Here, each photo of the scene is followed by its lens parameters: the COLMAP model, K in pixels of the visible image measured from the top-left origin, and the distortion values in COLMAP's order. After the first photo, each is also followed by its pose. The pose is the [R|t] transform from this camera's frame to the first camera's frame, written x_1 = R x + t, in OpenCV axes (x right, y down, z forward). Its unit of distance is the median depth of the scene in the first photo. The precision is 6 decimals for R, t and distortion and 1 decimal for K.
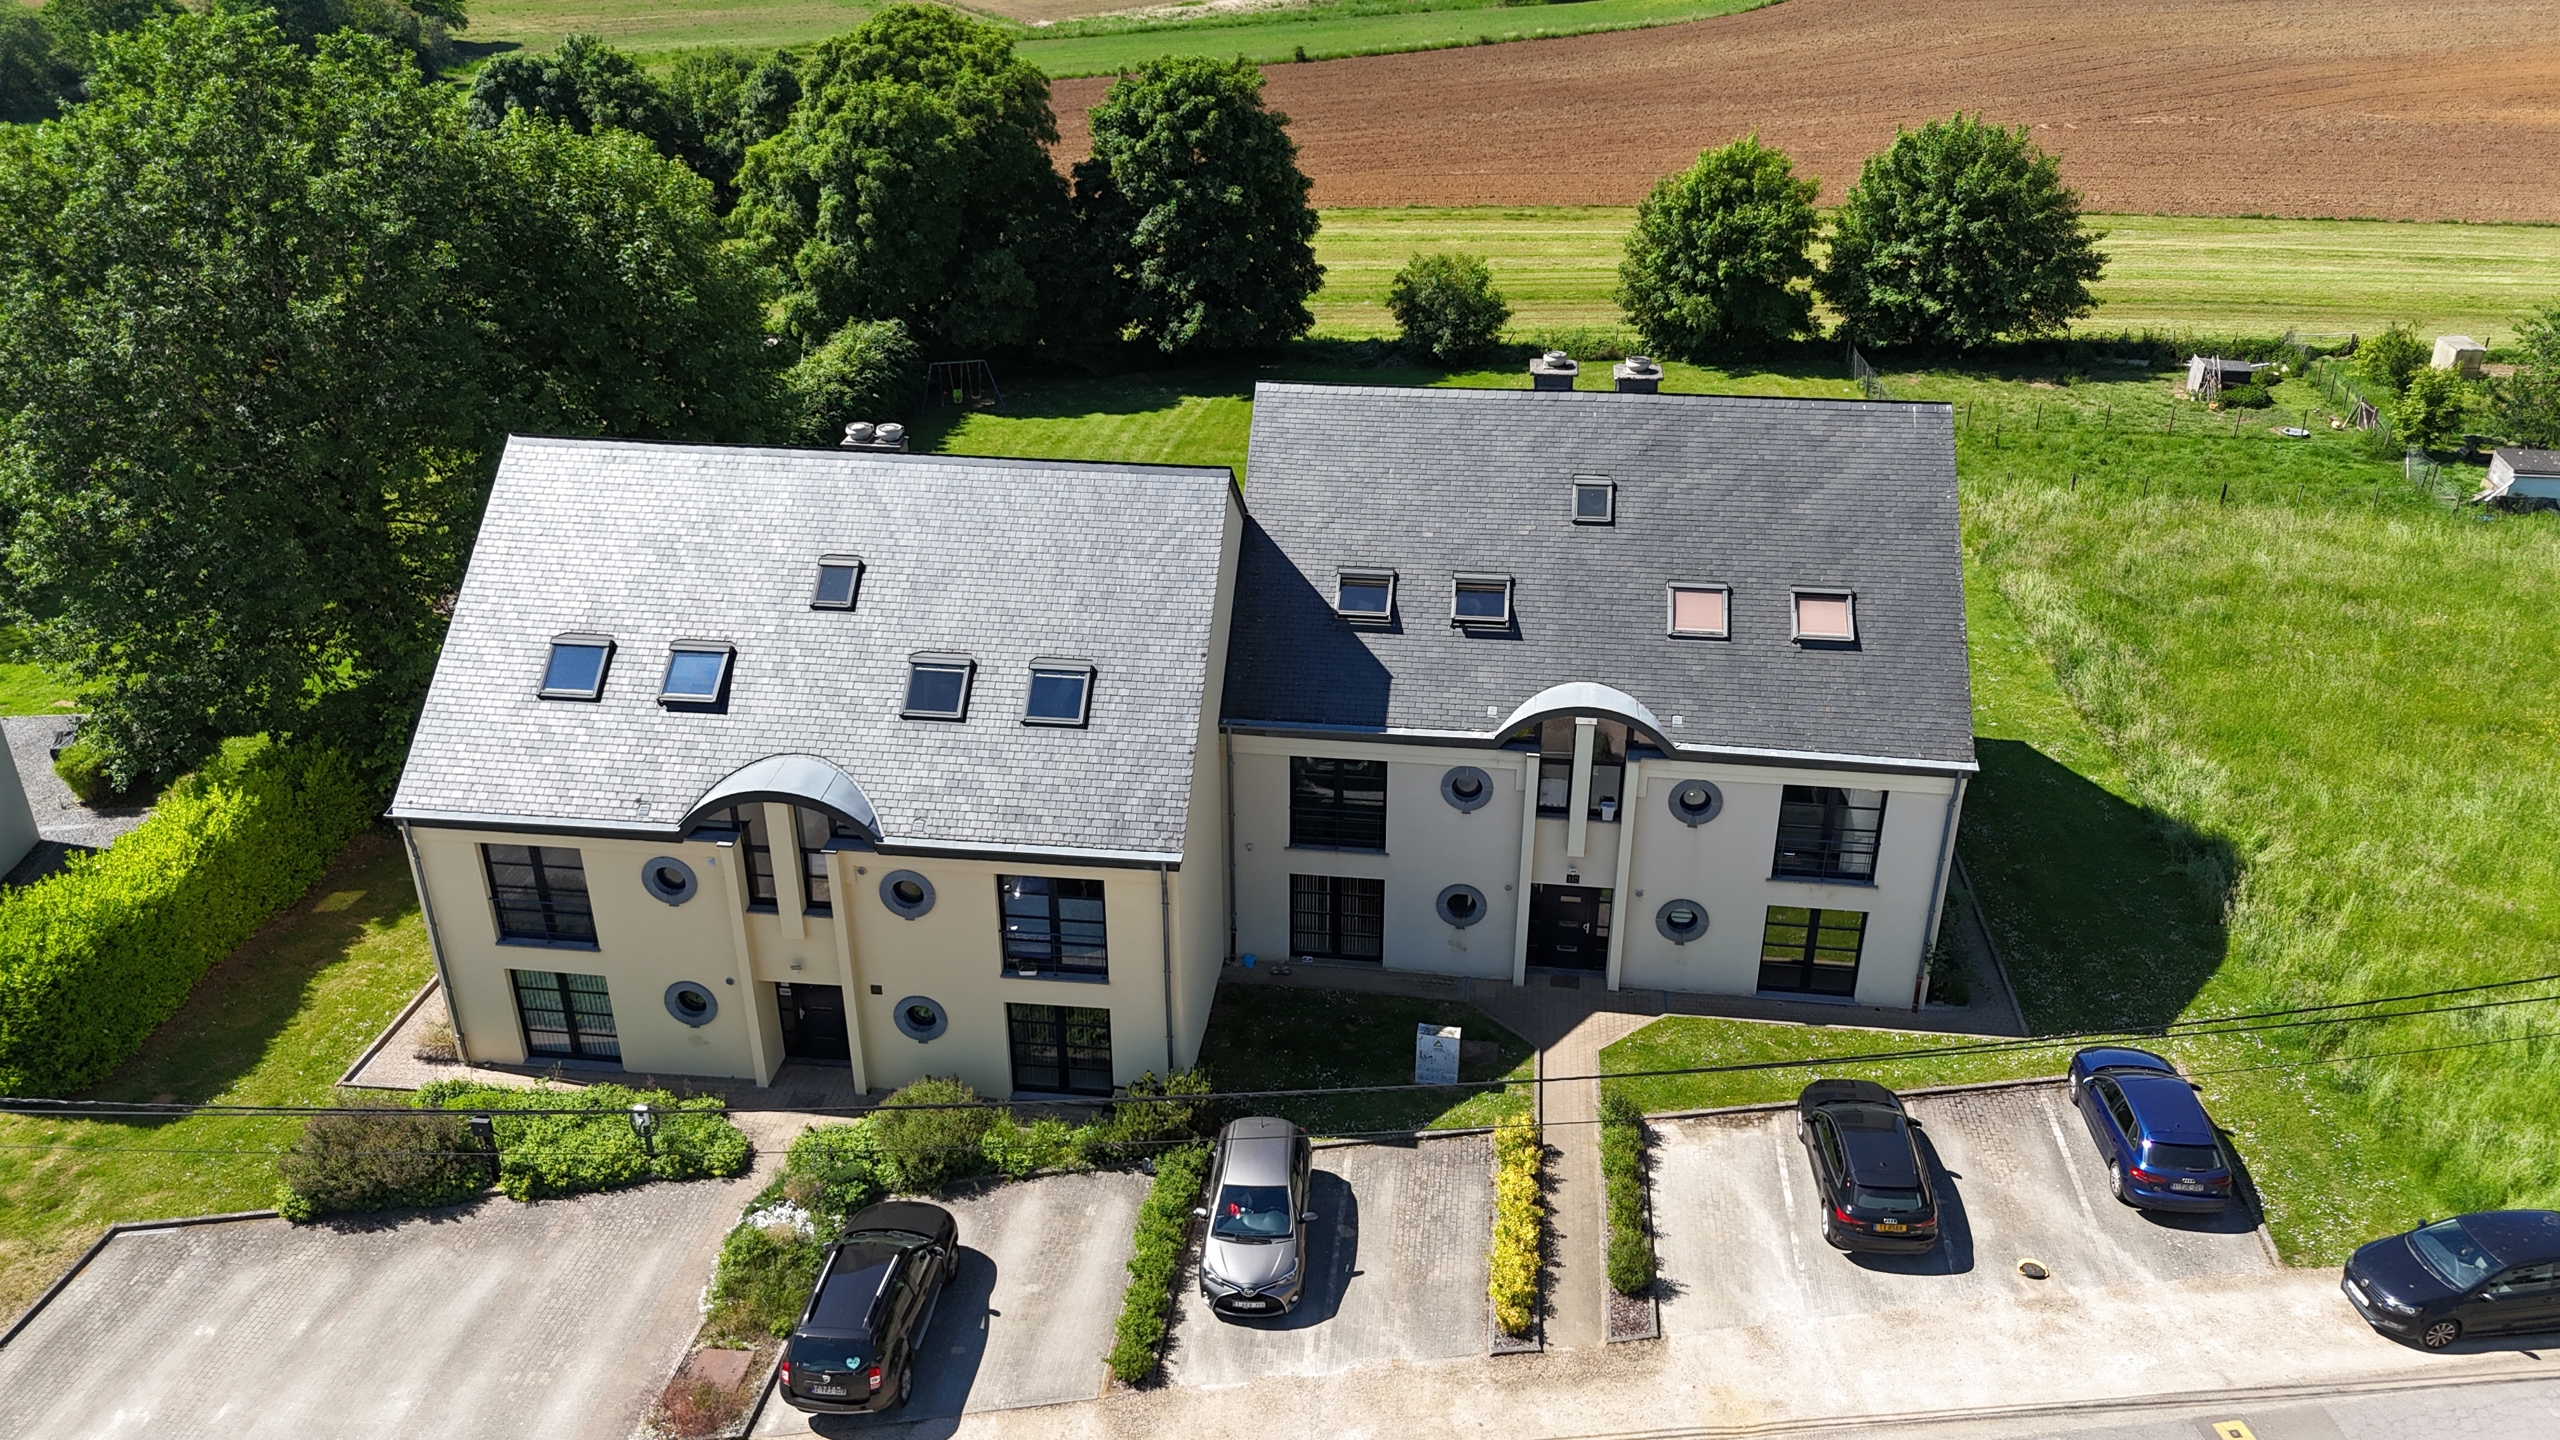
lens RADIAL K [[1908.8, 0, 1280.0], [0, 1908.8, 720.0], [0, 0, 1]] dist [0.036300, -0.004354]
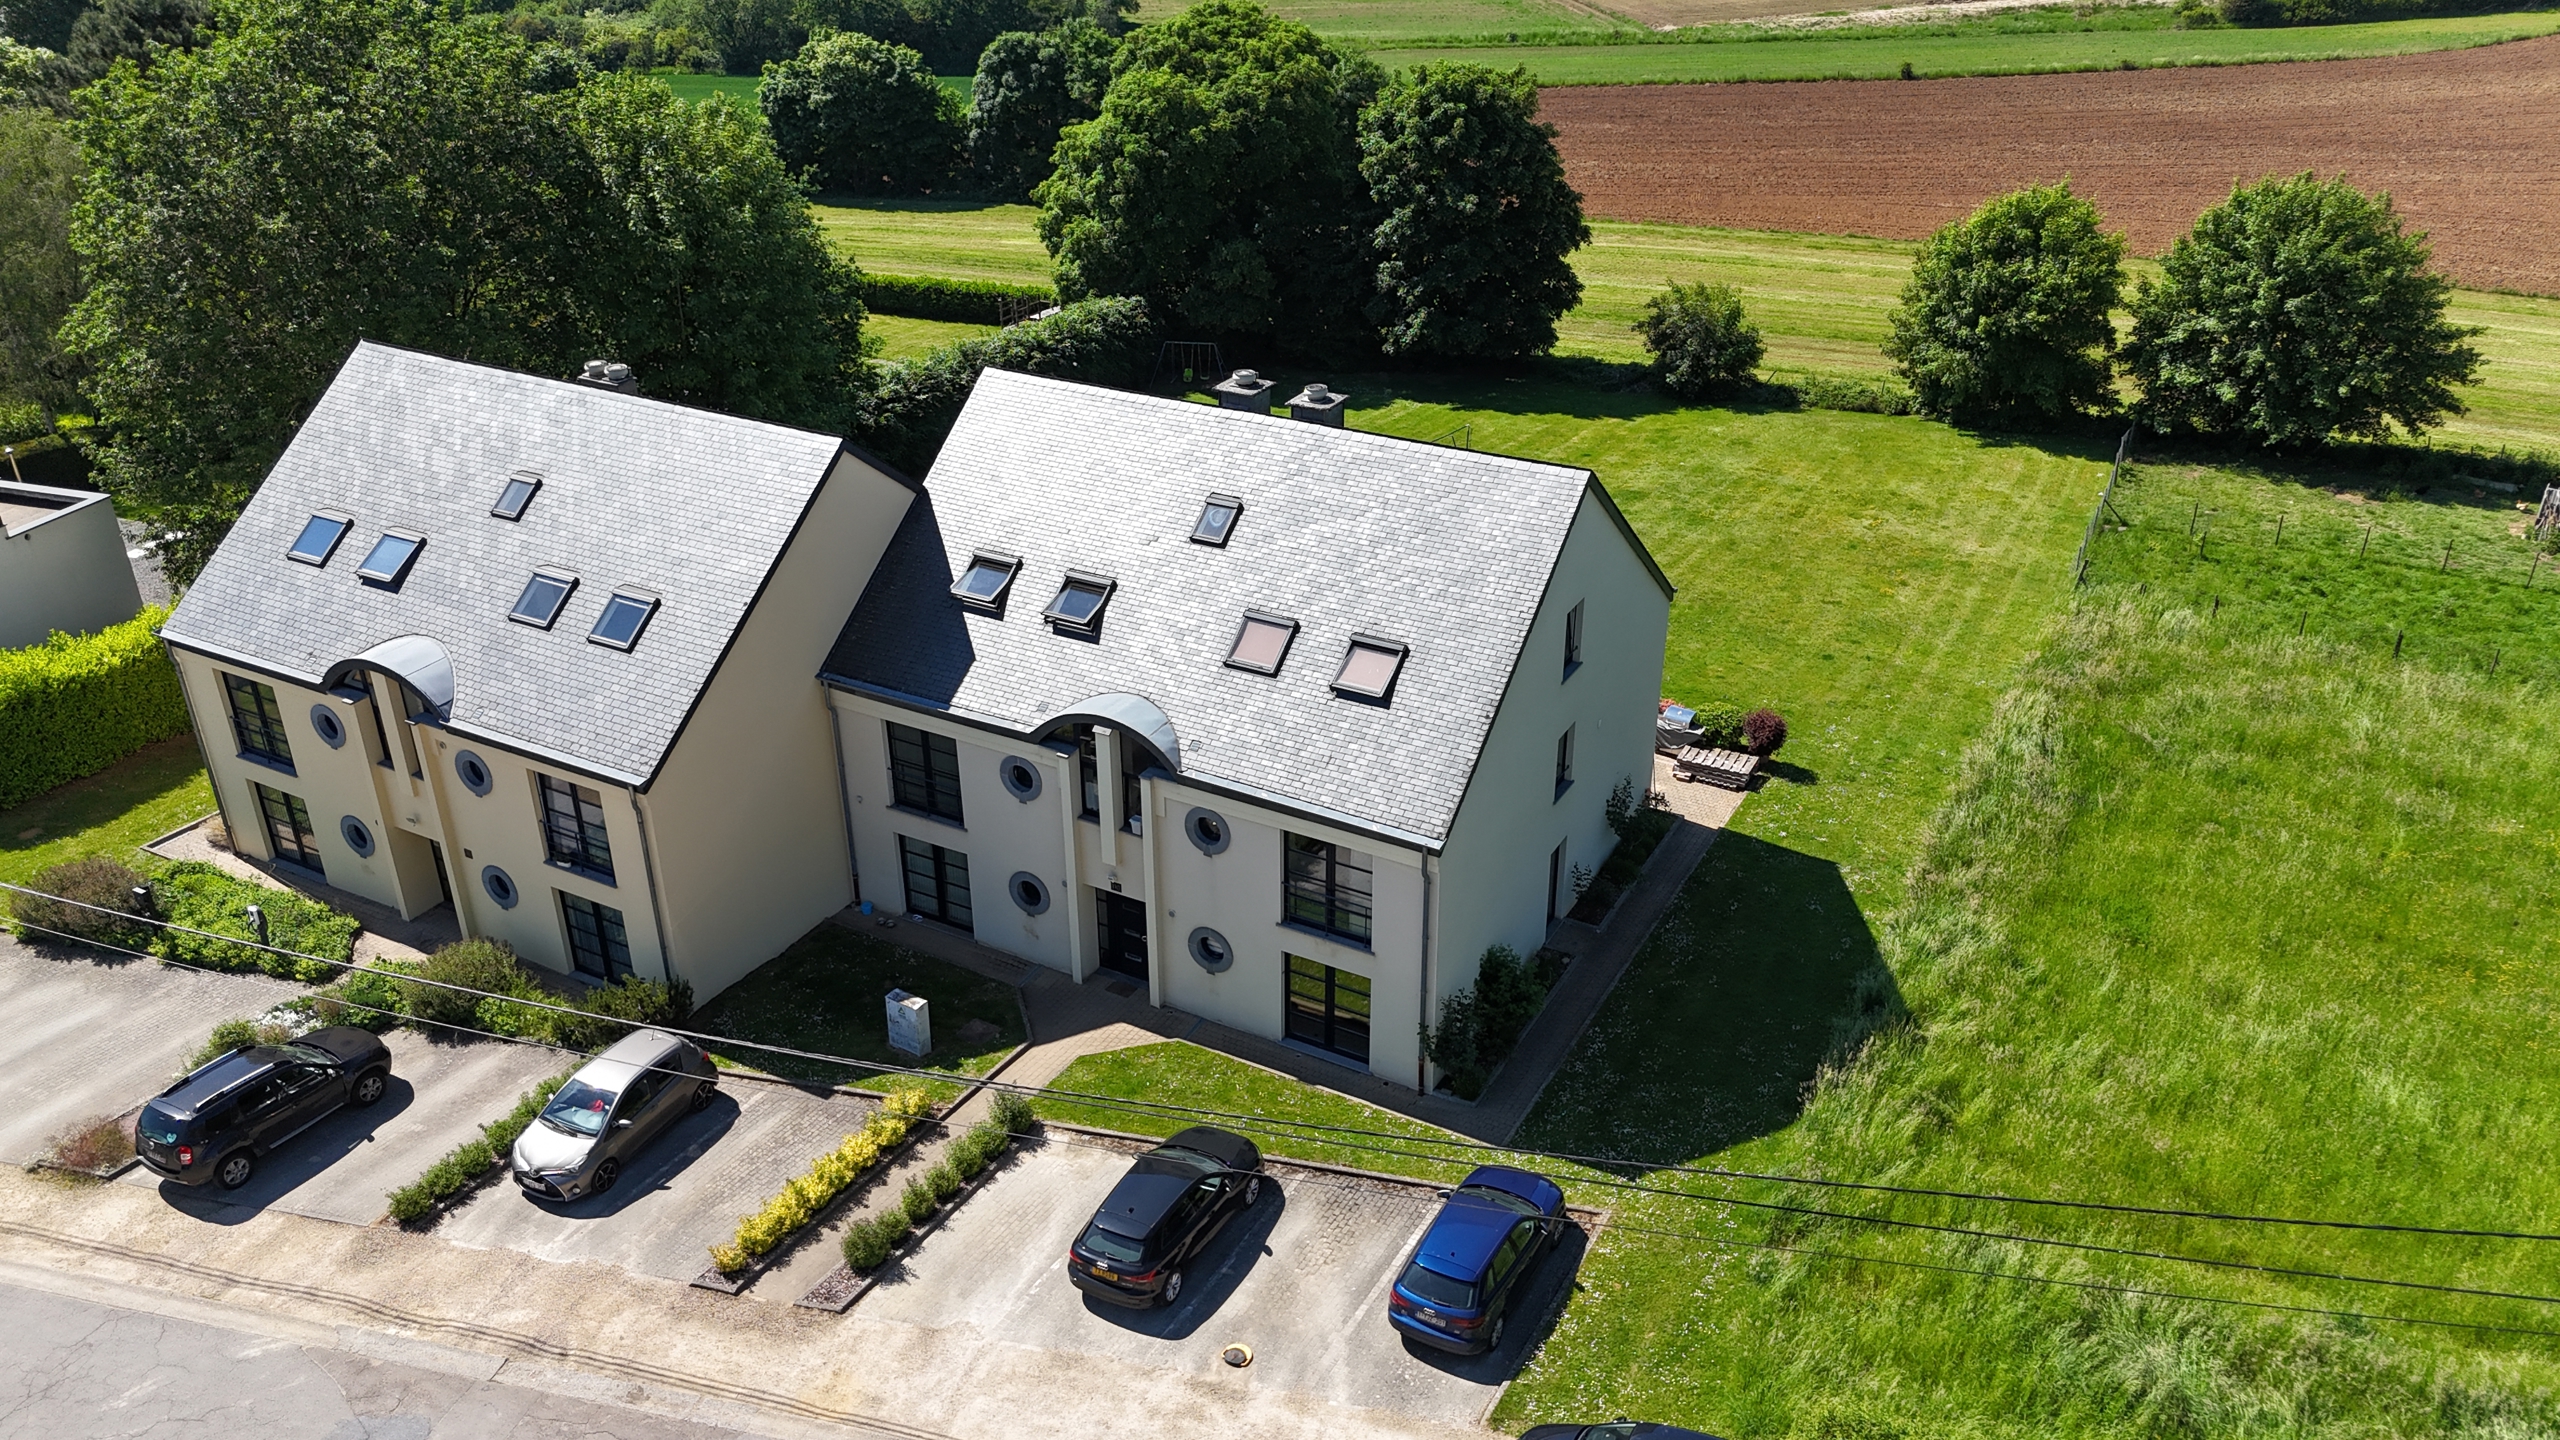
lens RADIAL K [[1889.9, 0, 1280.0], [0, 1889.9, 720.0], [0, 0, 1]] dist [0.062595, -0.054374]
pose [[0.926576, 0.169696, -0.335648, 0.266365], [-0.168912, 0.985119, 0.031761, -0.024026], [0.336043, 0.027266, 0.941452, 0.041354]]
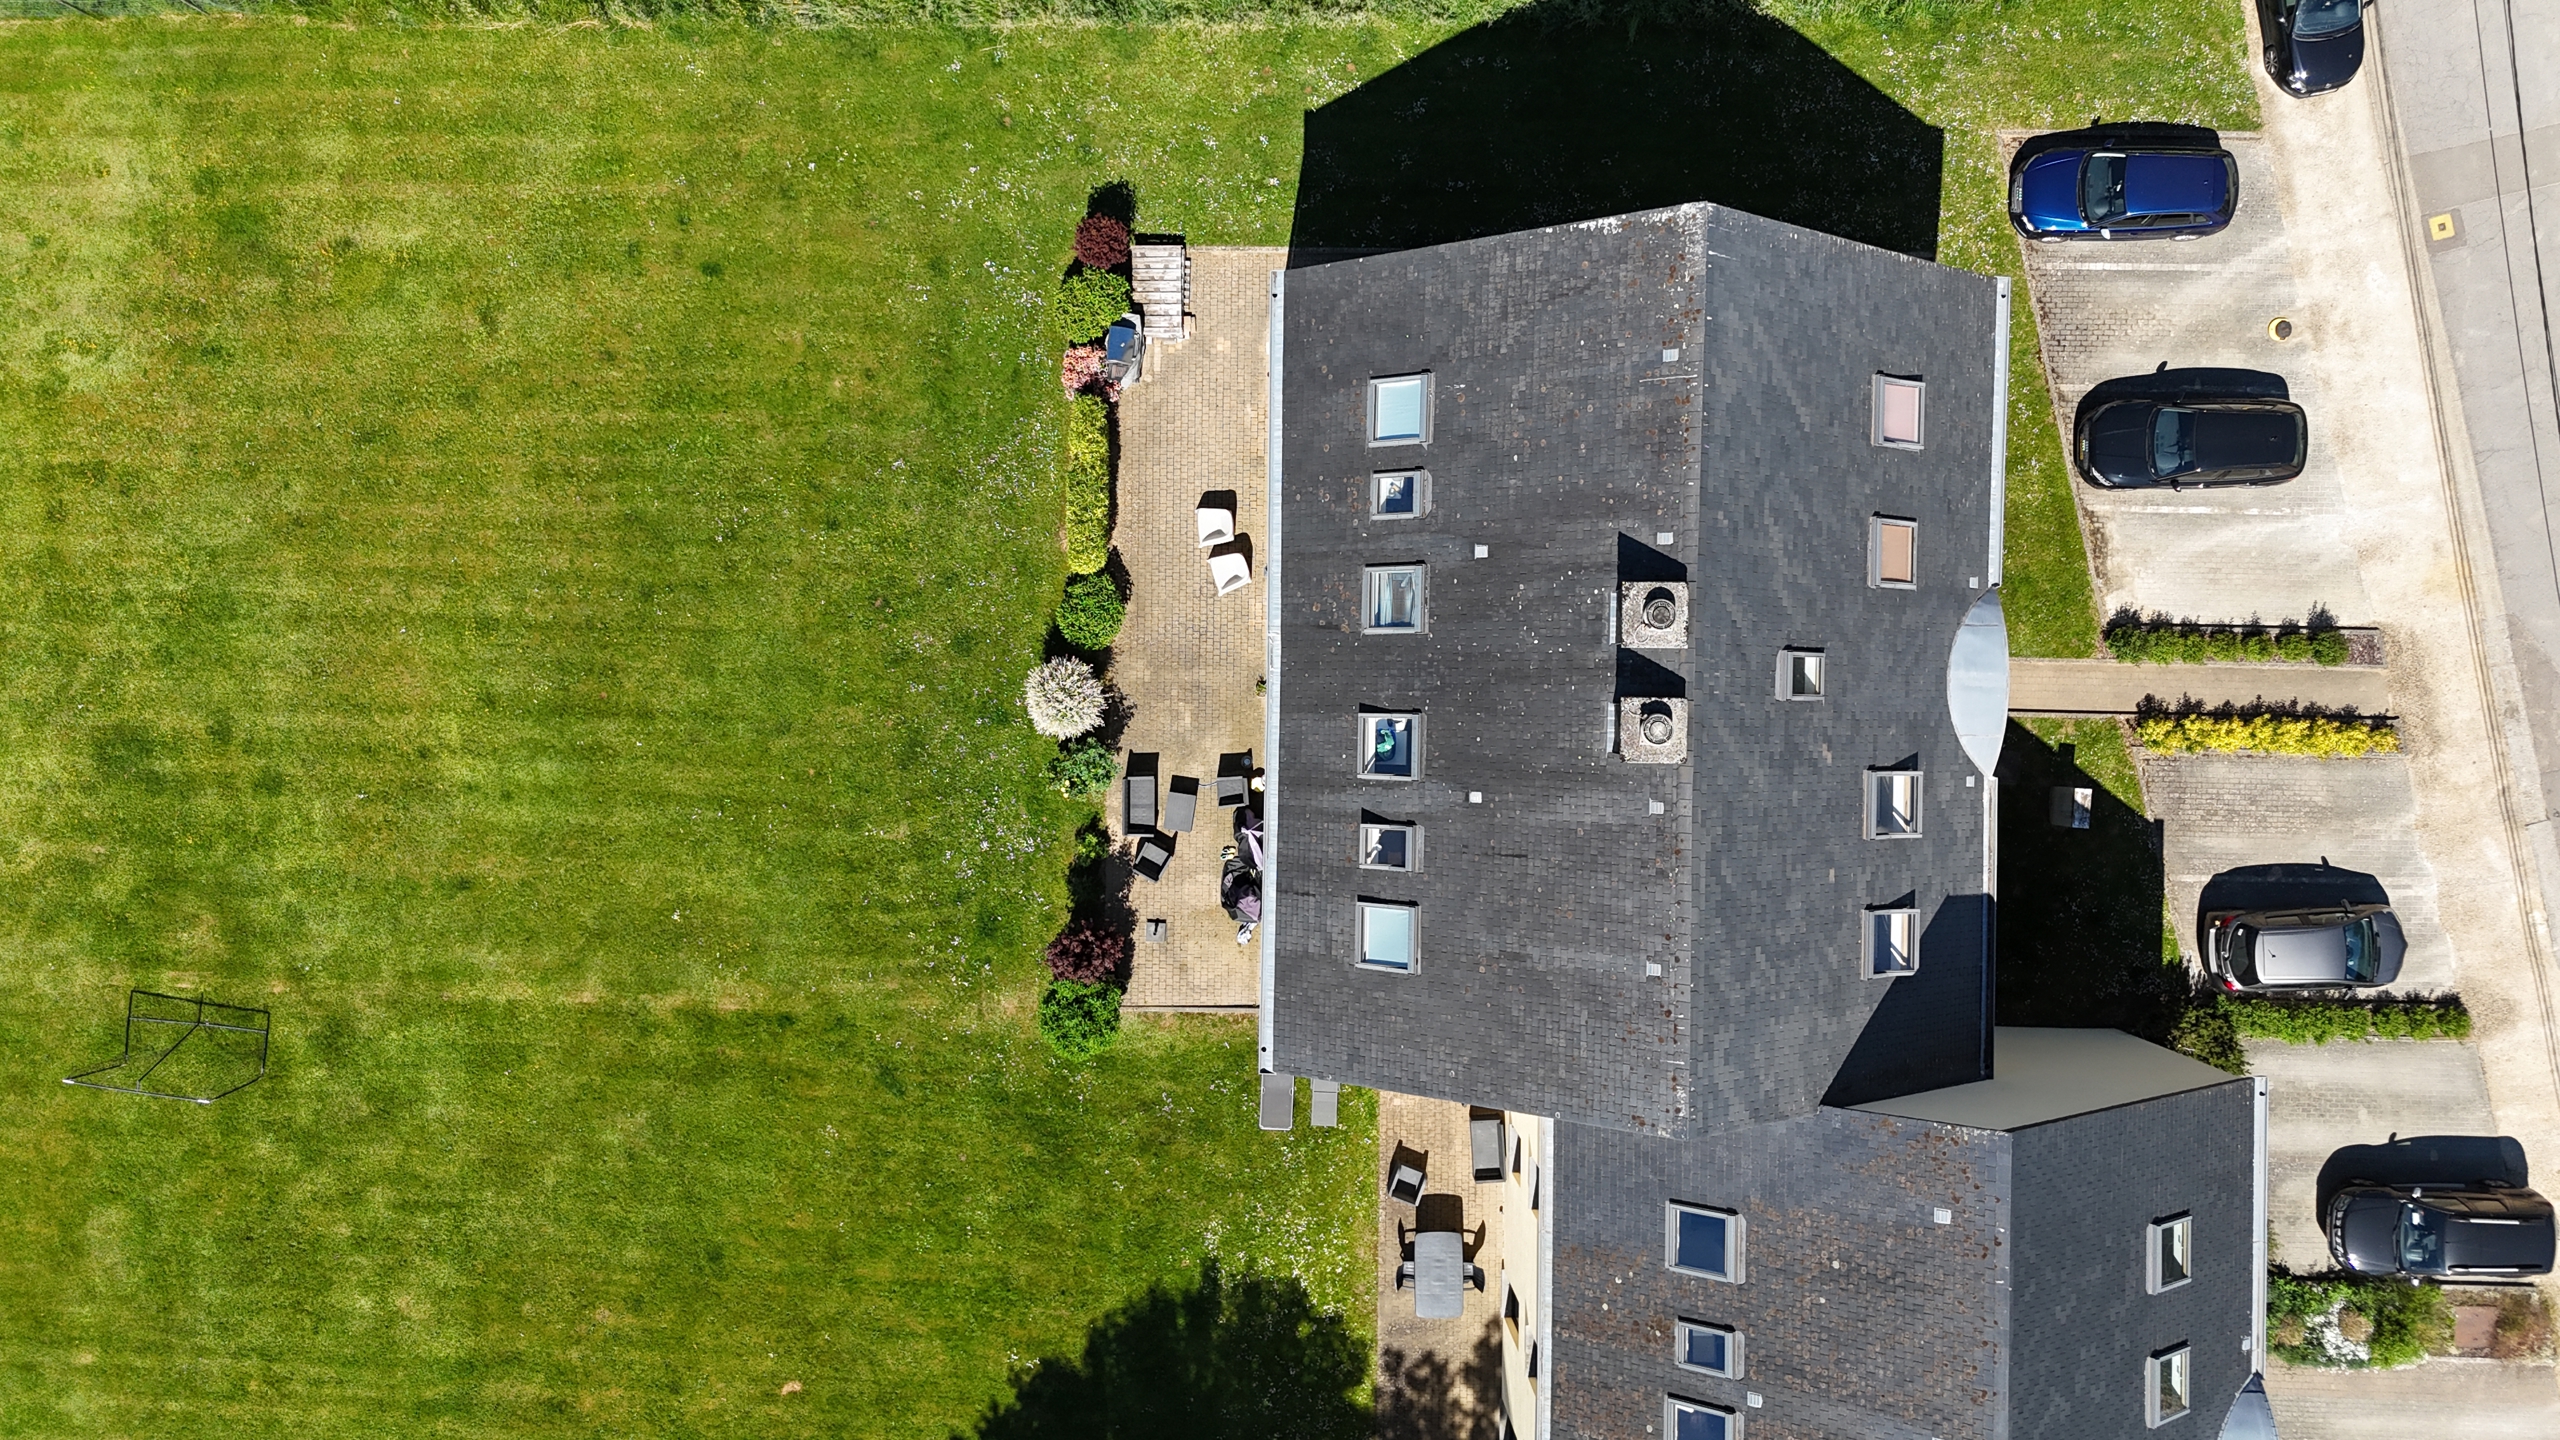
lens RADIAL K [[1908.8, 0, 1280.0], [0, 1908.8, 720.0], [0, 0, 1]] dist [0.036300, -0.004354]
pose [[-0.104850, -0.994322, -0.018144, 0.090197], [0.444224, -0.063150, 0.893688, -0.452972], [-0.889759, 0.085643, 0.448323, 0.409173]]
